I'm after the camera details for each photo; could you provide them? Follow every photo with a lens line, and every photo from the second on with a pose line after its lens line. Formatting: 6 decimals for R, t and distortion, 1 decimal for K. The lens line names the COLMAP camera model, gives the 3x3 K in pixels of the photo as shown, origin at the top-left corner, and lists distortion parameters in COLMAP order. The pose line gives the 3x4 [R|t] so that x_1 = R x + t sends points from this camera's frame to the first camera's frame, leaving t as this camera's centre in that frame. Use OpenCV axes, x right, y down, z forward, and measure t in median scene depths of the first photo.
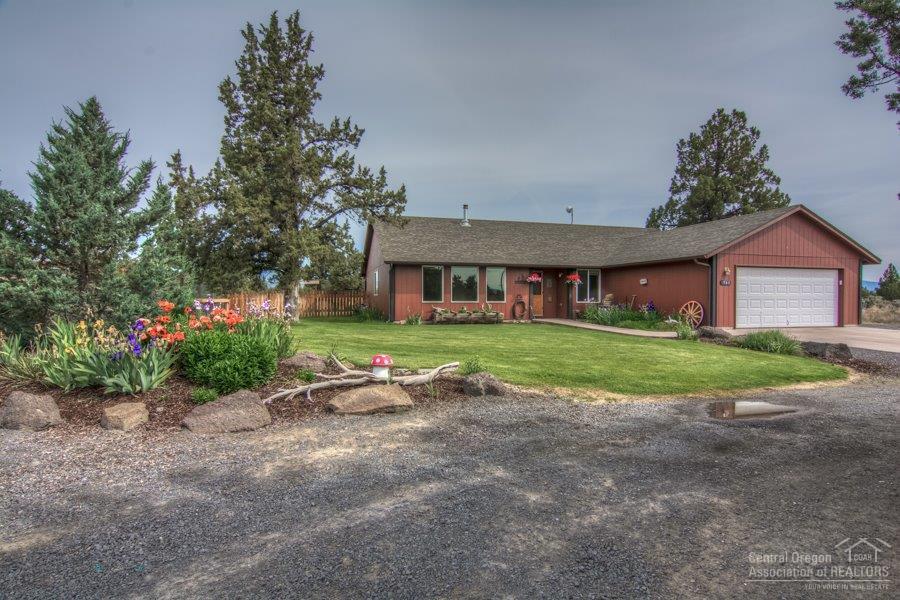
lens RADIAL K [[493.0, 0, 448.2], [0, 493.0, 300.3], [0, 0, 1]] dist [0.002283, -0.000449]
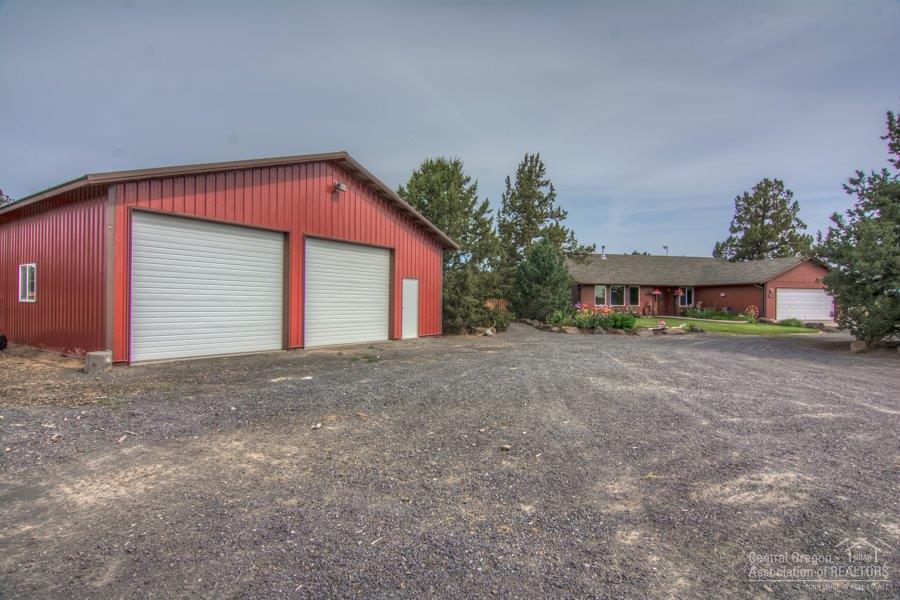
lens RADIAL K [[493.0, 0, 451.5], [0, 493.0, 303.7], [0, 0, 1]] dist [0.002283, -0.000449]
pose [[0.998544, 0.004457, -0.053754, -0.433838], [-0.004674, 0.999981, -0.003913, 0.005573], [0.053736, 0.004159, 0.998547, -0.742743]]
